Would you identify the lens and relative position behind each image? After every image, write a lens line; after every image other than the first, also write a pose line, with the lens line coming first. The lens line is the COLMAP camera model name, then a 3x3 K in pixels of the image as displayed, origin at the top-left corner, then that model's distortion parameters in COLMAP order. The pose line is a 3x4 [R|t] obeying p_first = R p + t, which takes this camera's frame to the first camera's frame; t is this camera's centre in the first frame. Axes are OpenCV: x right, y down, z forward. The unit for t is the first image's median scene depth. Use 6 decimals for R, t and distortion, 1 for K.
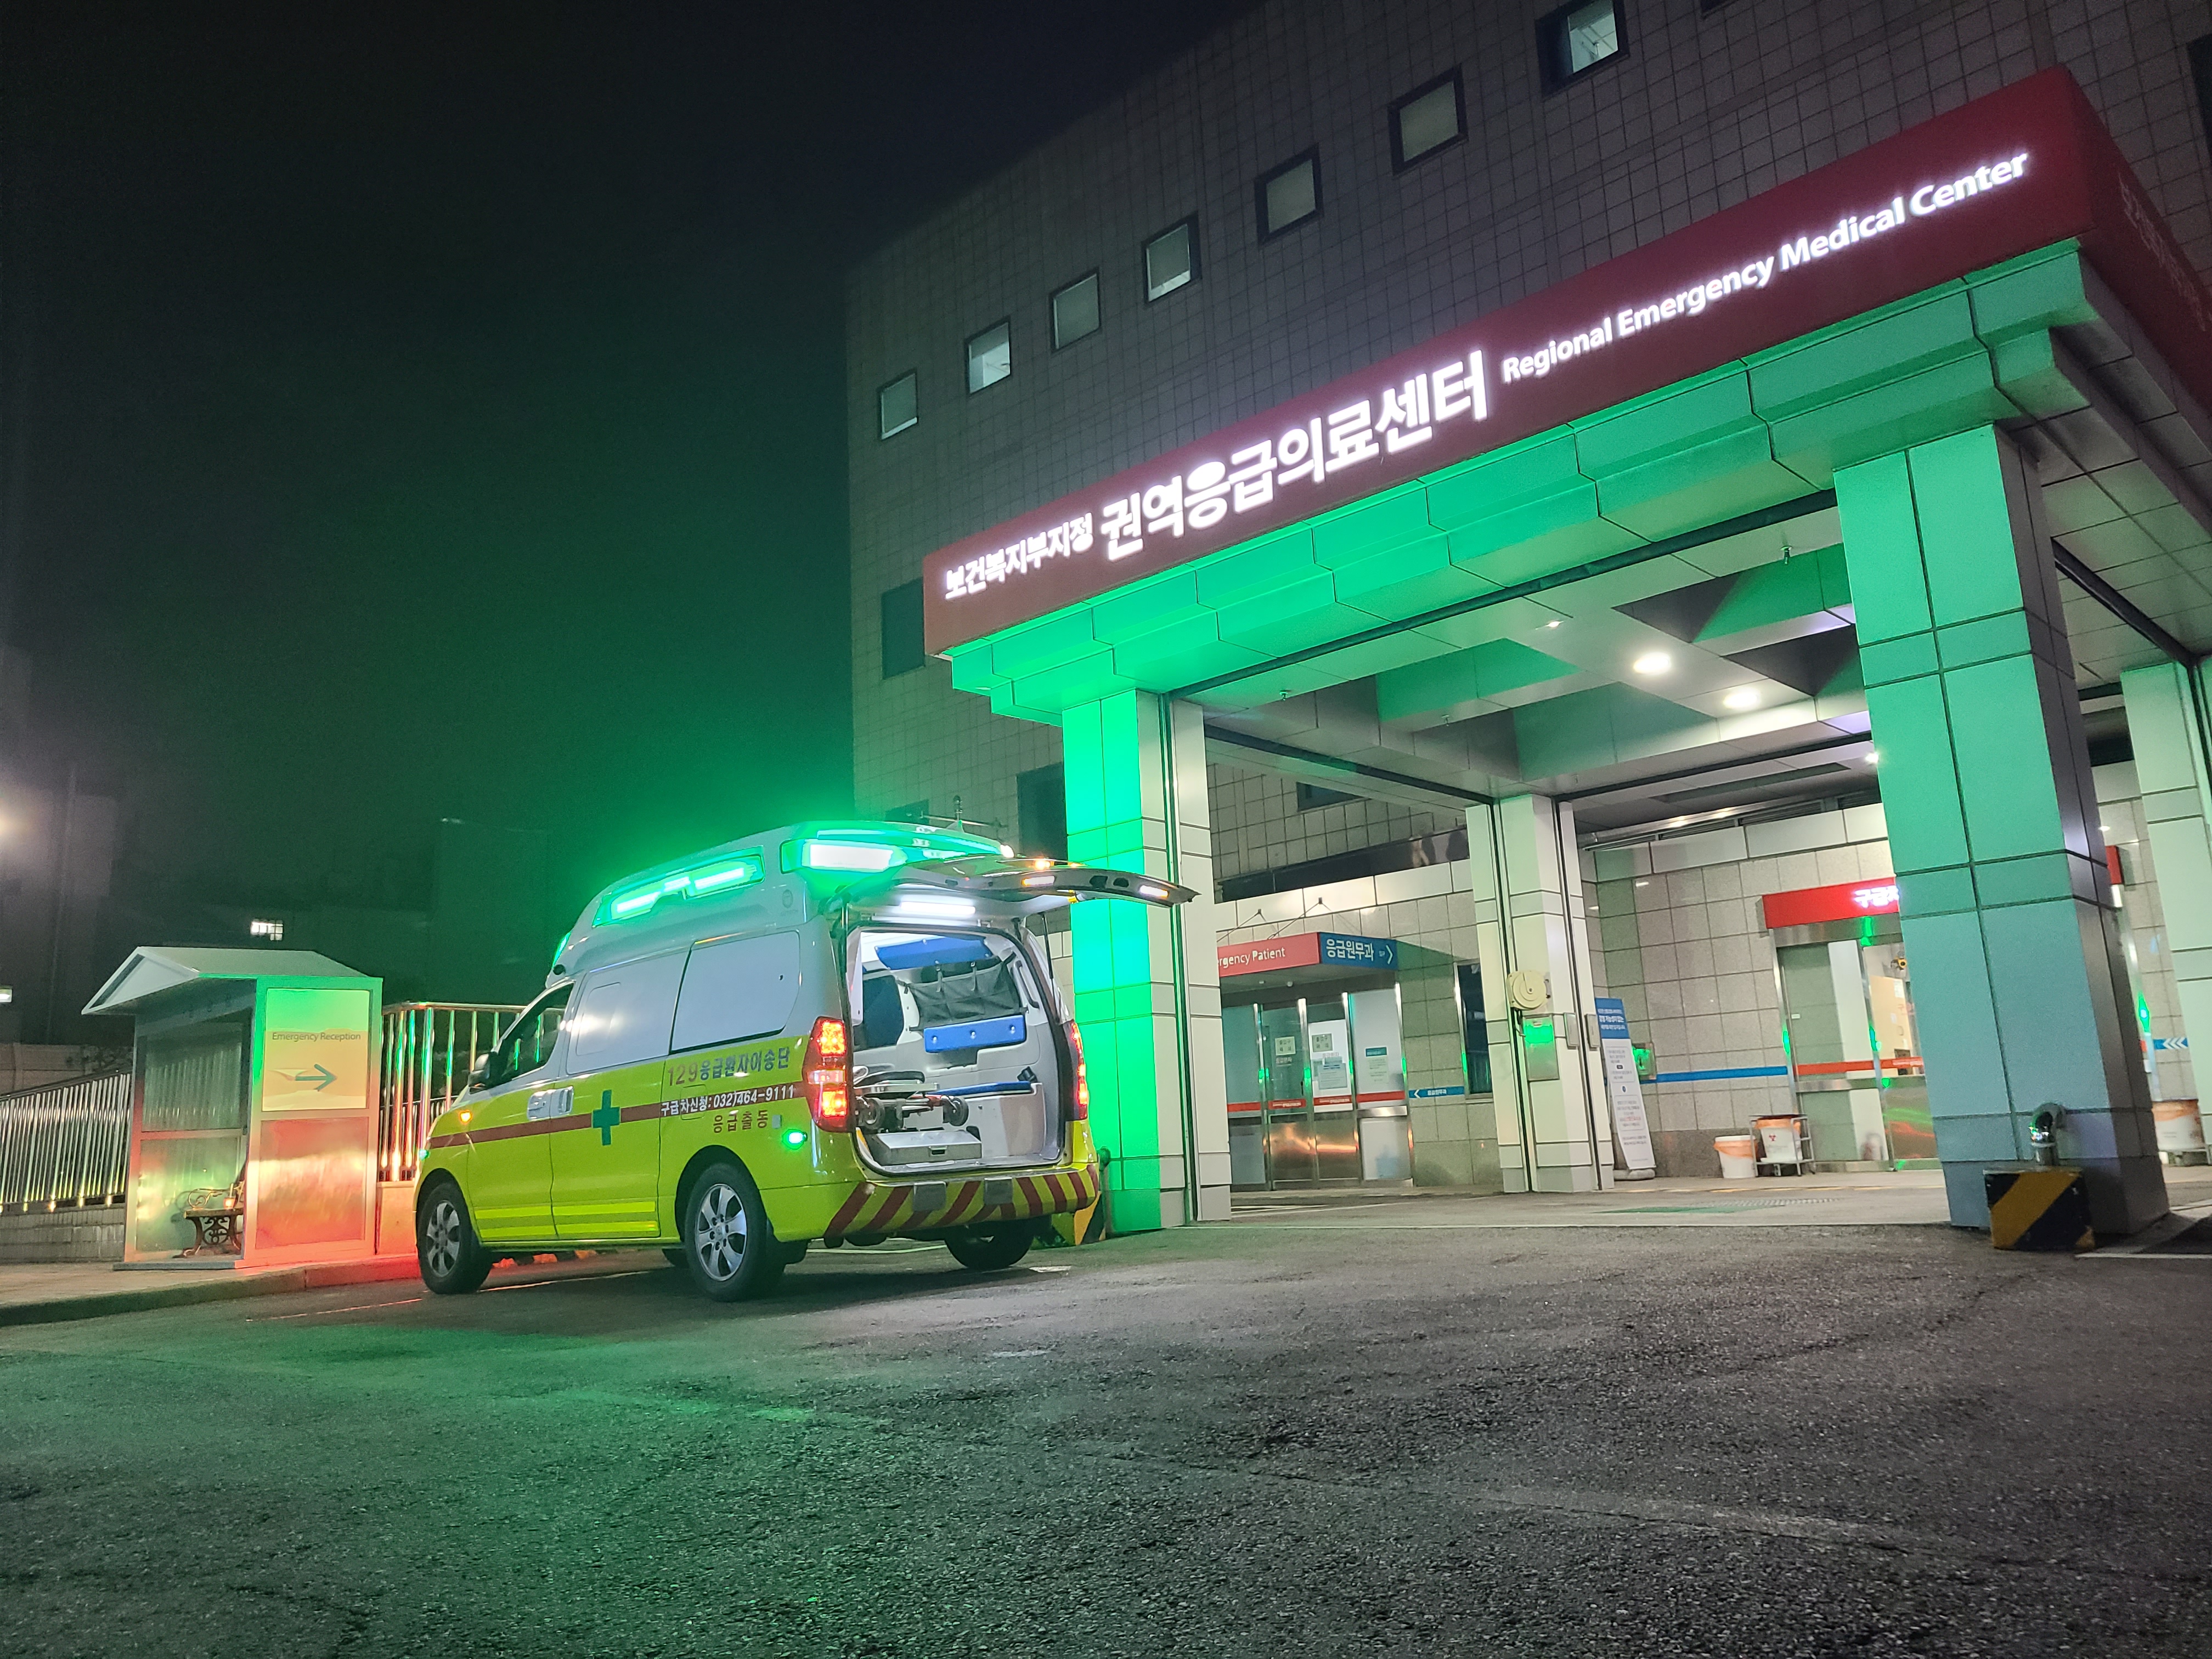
lens RADIAL K [[1670.5, 0, 1097.1], [0, 1670.5, 821.9], [0, 0, 1]] dist [0.043928, -0.015109]
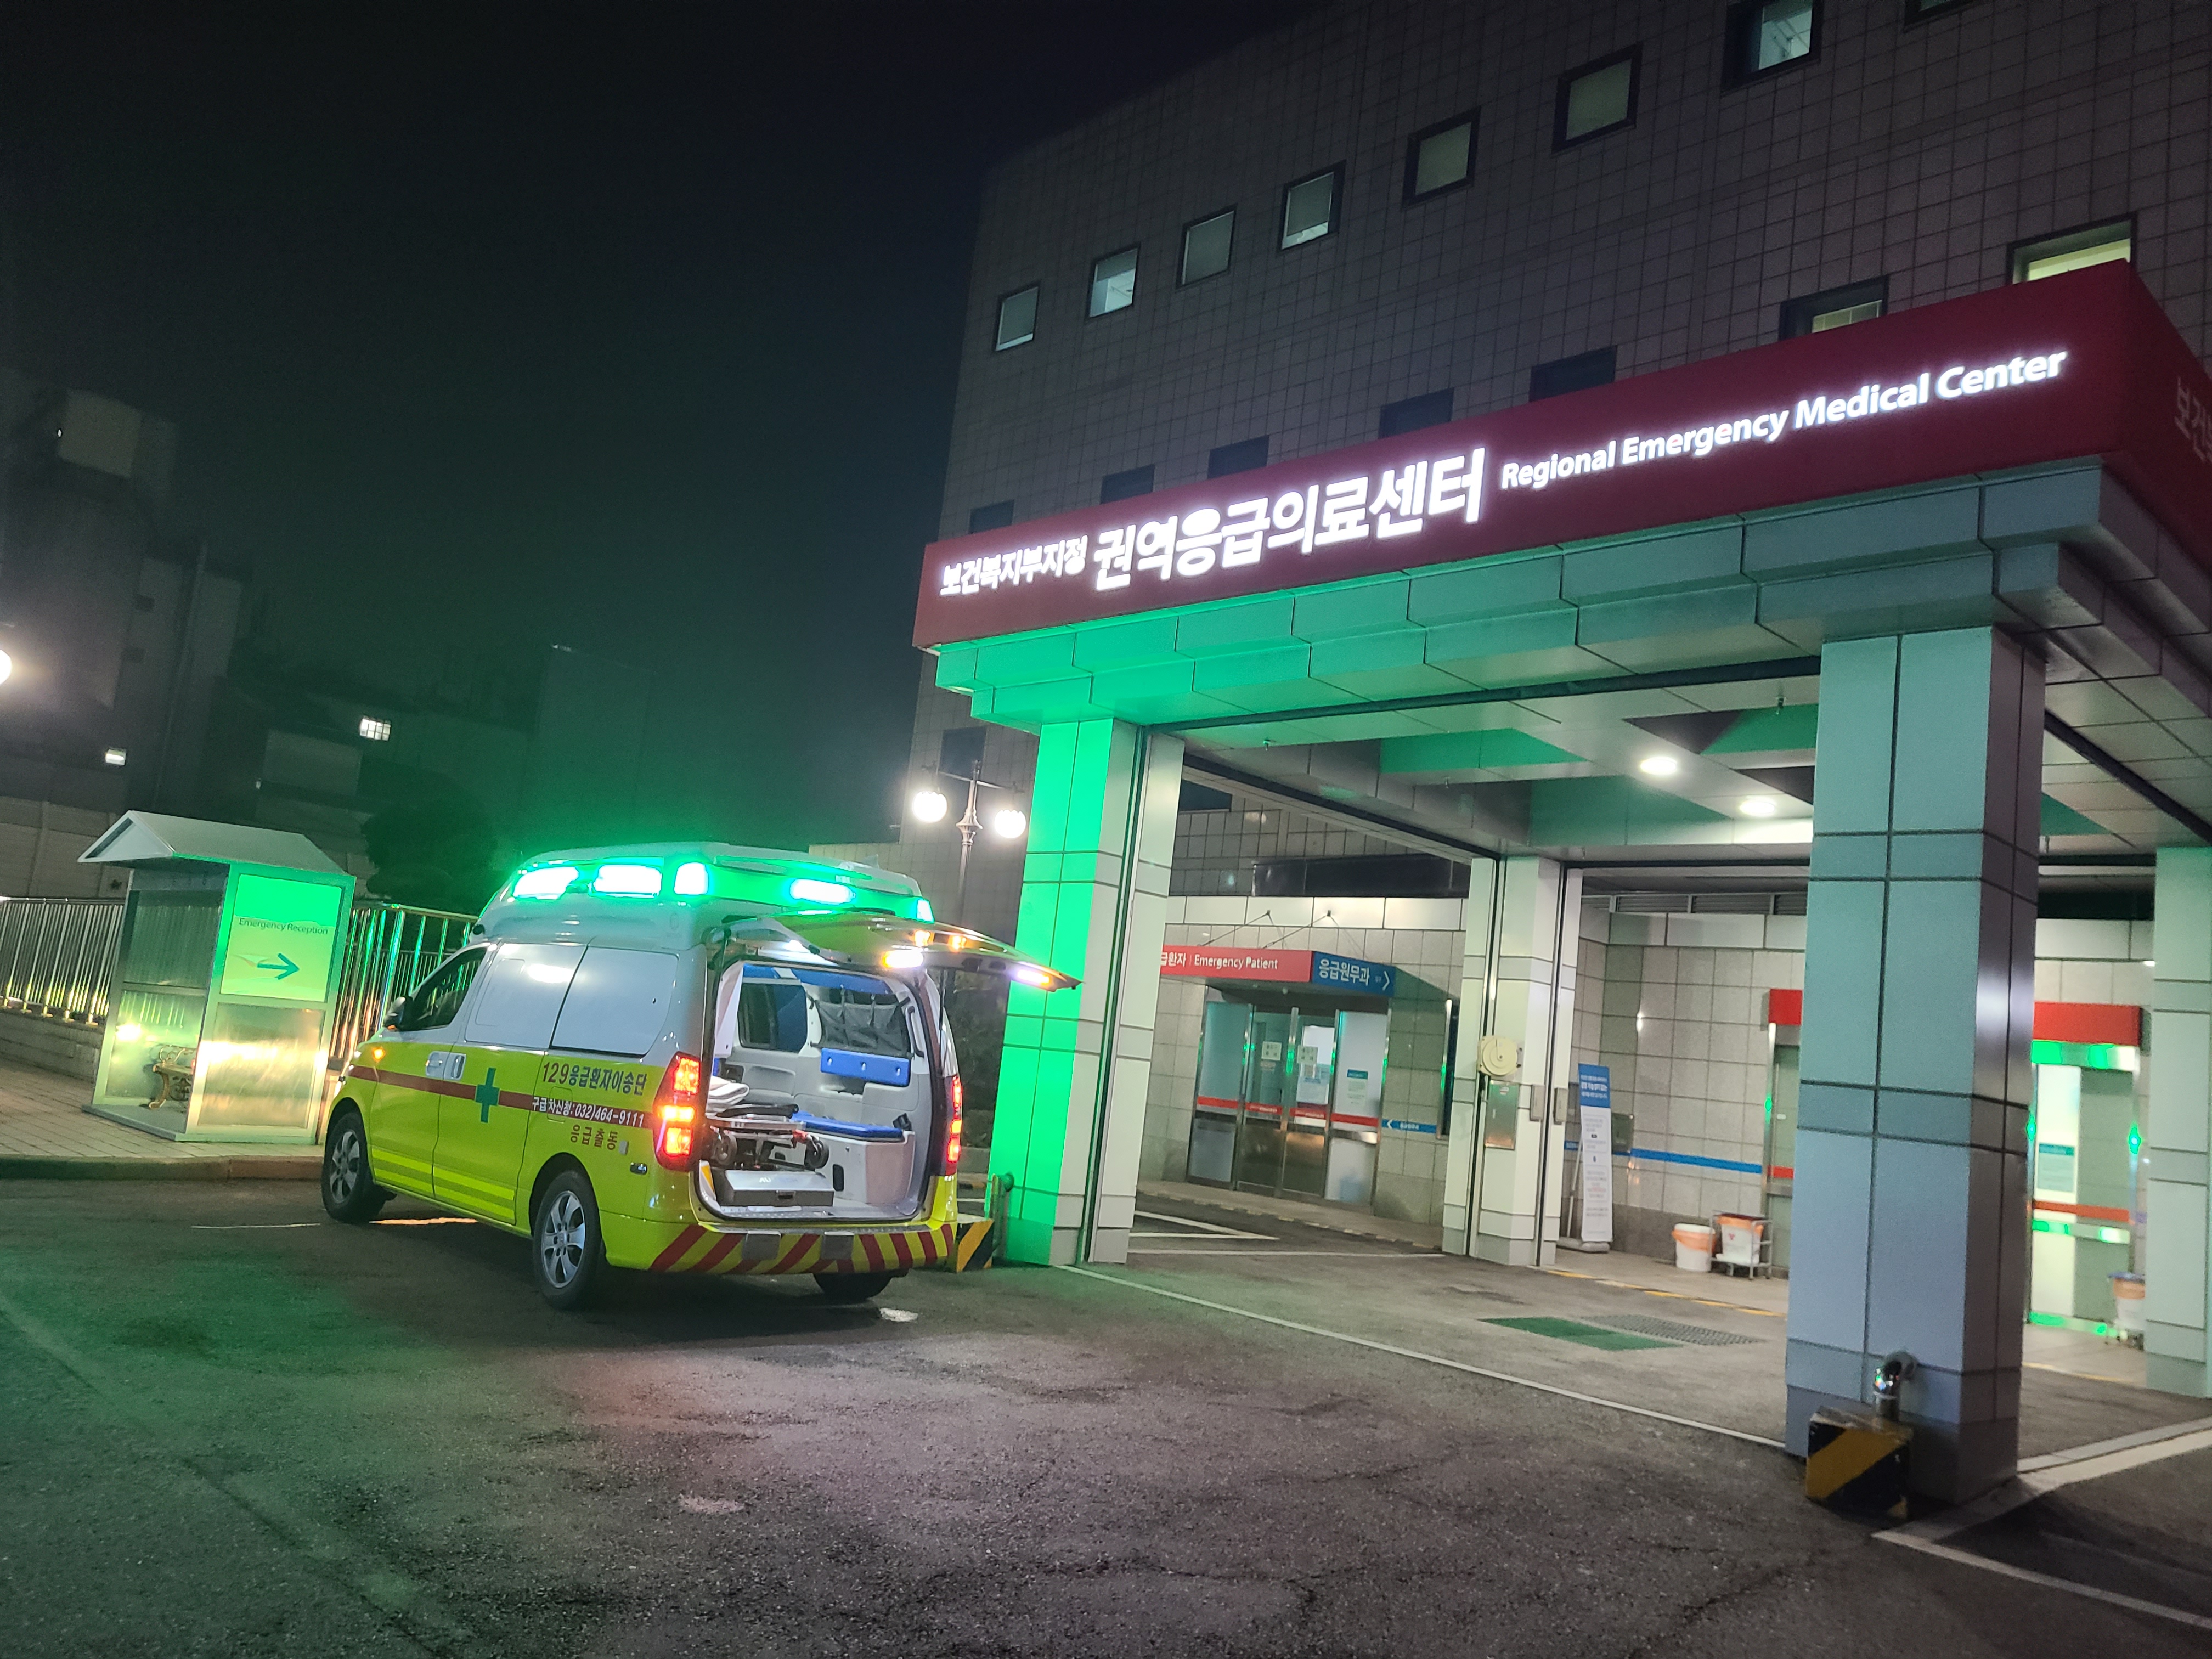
lens RADIAL K [[1670.5, 0, 1110.7], [0, 1670.5, 841.1], [0, 0, 1]] dist [0.043928, -0.015109]
pose [[0.986747, 0.152411, -0.055681, 0.088655], [-0.147634, 0.985662, 0.081697, -0.090425], [0.067335, -0.072394, 0.995101, 0.025545]]
